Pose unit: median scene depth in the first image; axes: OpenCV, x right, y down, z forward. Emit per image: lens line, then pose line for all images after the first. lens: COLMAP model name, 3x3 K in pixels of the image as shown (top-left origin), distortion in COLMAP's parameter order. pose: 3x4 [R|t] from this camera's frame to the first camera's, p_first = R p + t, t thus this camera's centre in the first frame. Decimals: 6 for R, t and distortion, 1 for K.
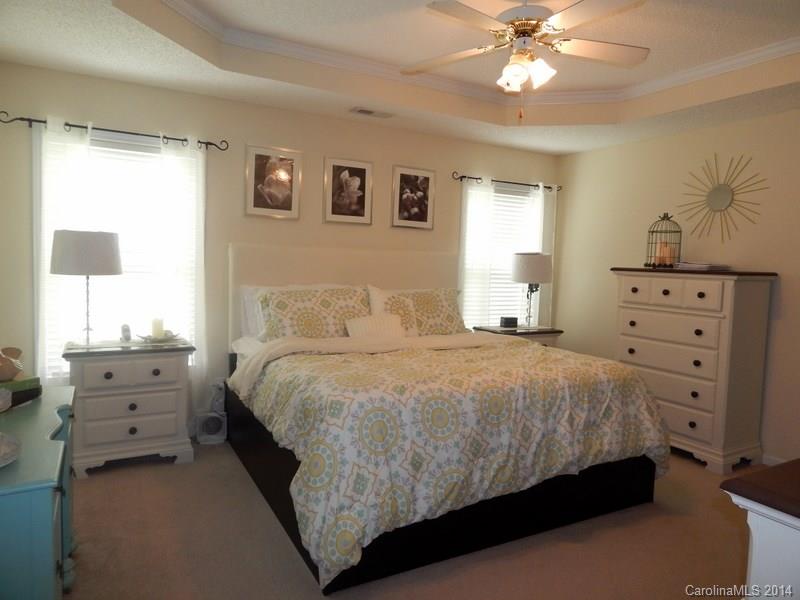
lens RADIAL K [[532.9, 0, 403.4], [0, 532.9, 299.1], [0, 0, 1]] dist [-0.005882, -0.002898]
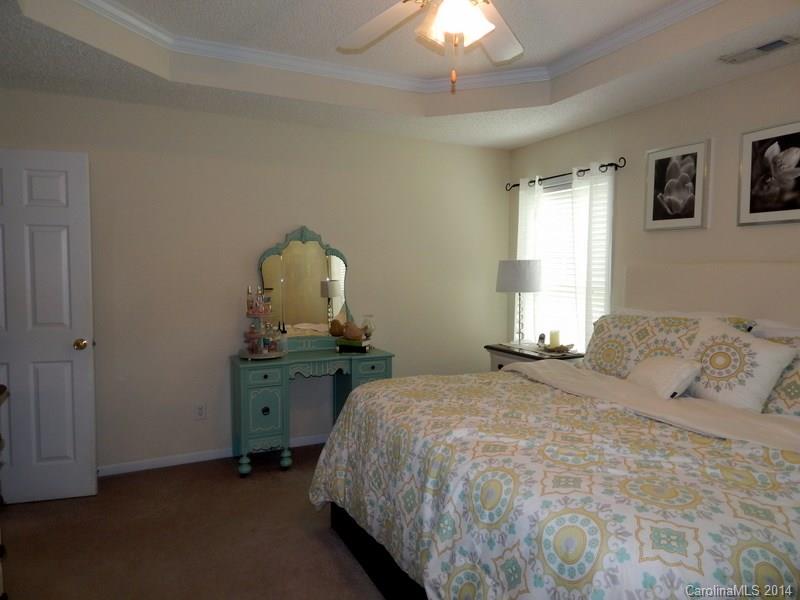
lens RADIAL K [[532.9, 0, 403.4], [0, 532.9, 299.1], [0, 0, 1]] dist [-0.005882, -0.002898]
pose [[-0.052110, 0.025508, -0.998316, 0.621088], [-0.069420, 0.997163, 0.029102, -0.038606], [0.996226, 0.070819, -0.050191, 0.631798]]
